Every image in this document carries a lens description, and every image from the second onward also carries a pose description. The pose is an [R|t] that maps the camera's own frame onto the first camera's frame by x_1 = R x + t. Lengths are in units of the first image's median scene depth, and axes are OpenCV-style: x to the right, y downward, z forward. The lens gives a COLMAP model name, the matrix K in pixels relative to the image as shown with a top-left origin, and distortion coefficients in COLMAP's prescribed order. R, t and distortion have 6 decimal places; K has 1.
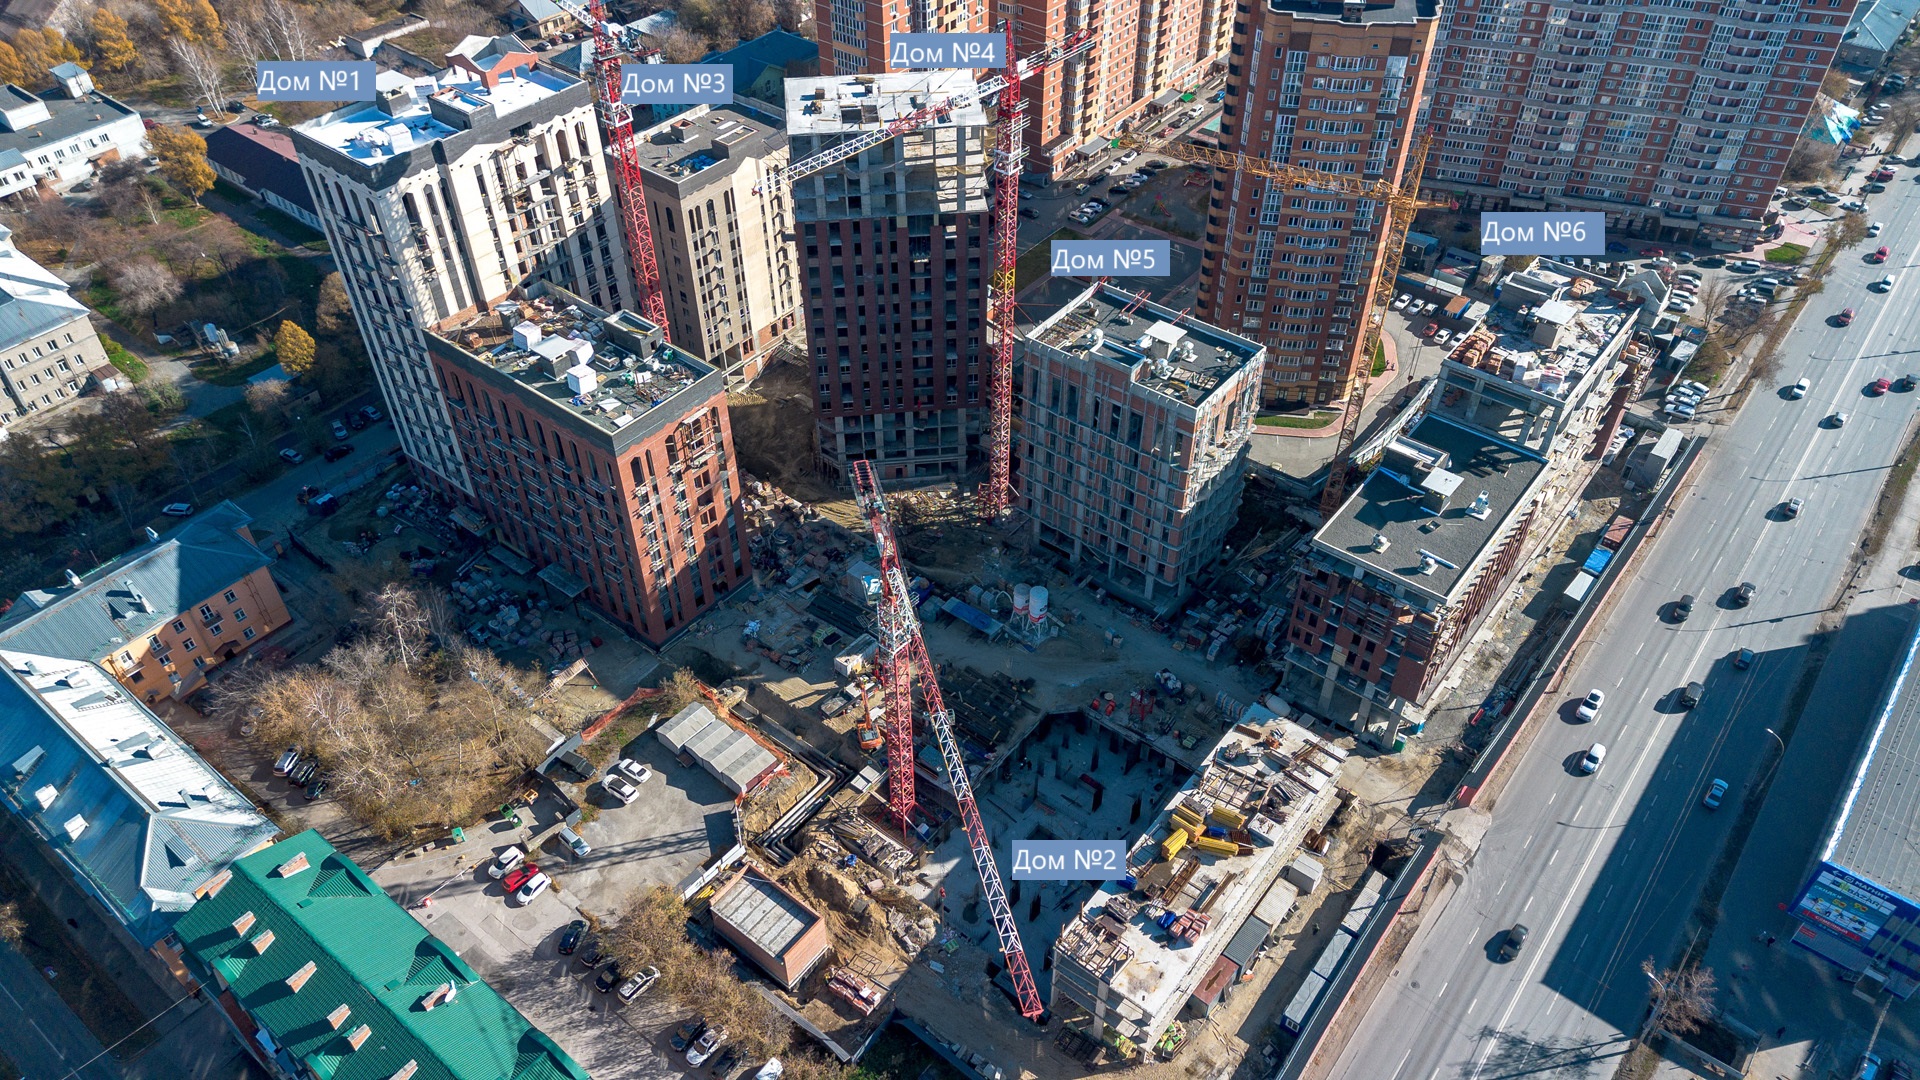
lens RADIAL K [[1340.1, 0, 960.0], [0, 1340.1, 540.0], [0, 0, 1]] dist [0.047666, 0.000584]
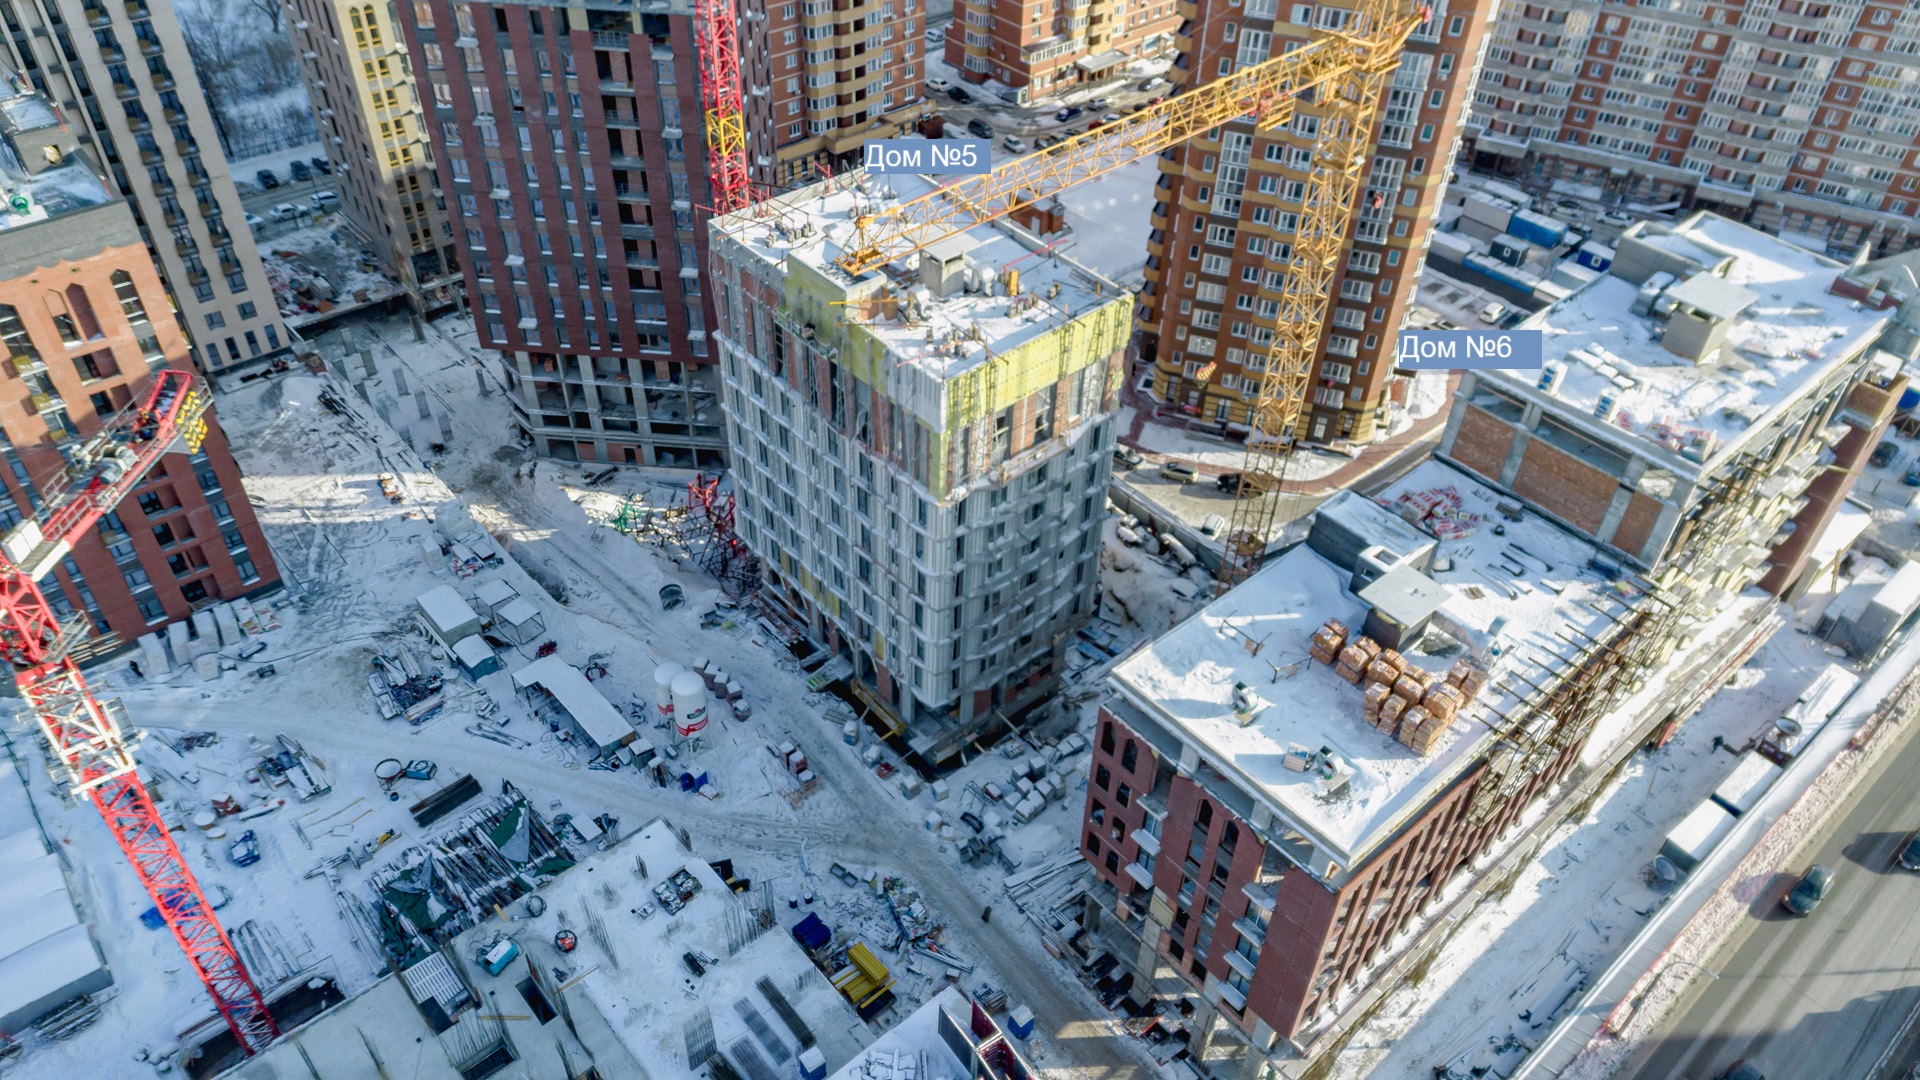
lens RADIAL K [[1321.3, 0, 960.0], [0, 1321.3, 540.0], [0, 0, 1]] dist [0.078545, -0.070520]
pose [[0.982559, 0.143431, -0.118345, 0.193529], [-0.146031, 0.989187, -0.013557, -0.024744], [0.115121, 0.030603, 0.992880, 0.387875]]
